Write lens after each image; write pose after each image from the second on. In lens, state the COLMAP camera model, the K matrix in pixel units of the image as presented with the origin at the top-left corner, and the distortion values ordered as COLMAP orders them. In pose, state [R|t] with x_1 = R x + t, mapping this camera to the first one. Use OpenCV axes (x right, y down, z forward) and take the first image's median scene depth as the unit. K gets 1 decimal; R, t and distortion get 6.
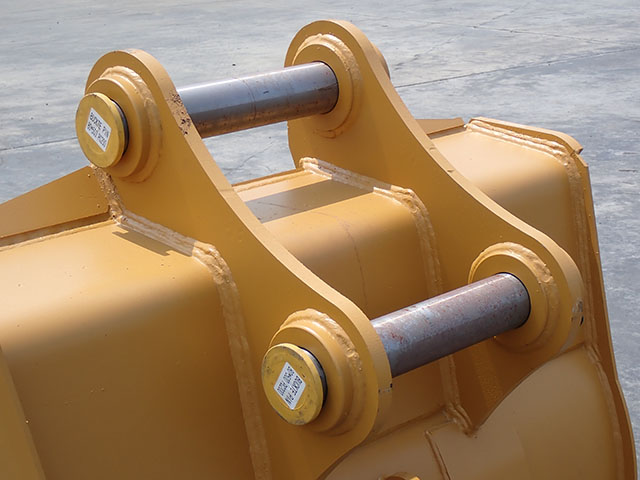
lens RADIAL K [[1358.1, 0, 314.0], [0, 1358.1, 241.3], [0, 0, 1]] dist [0.050220, 0.000000]
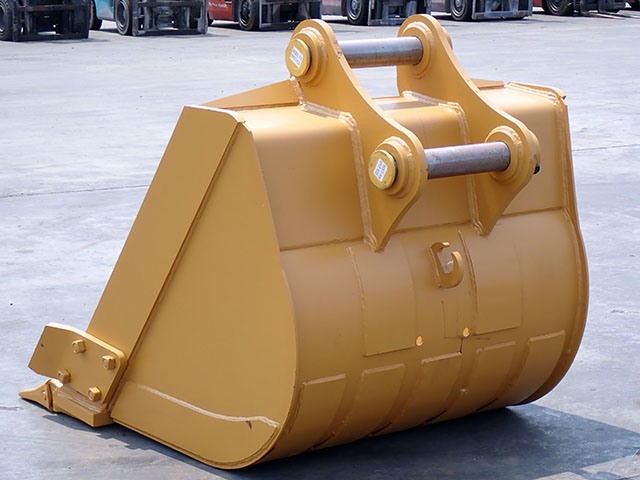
lens RADIAL K [[1744.8, 0, 320.1], [0, 1744.8, 237.7], [0, 0, 1]] dist [0.100202, 0.000000]
pose [[0.992518, 0.048522, -0.112044, 0.172615], [-0.059470, 0.993551, -0.096535, 0.415448], [0.106637, 0.102476, 0.989003, -1.474748]]
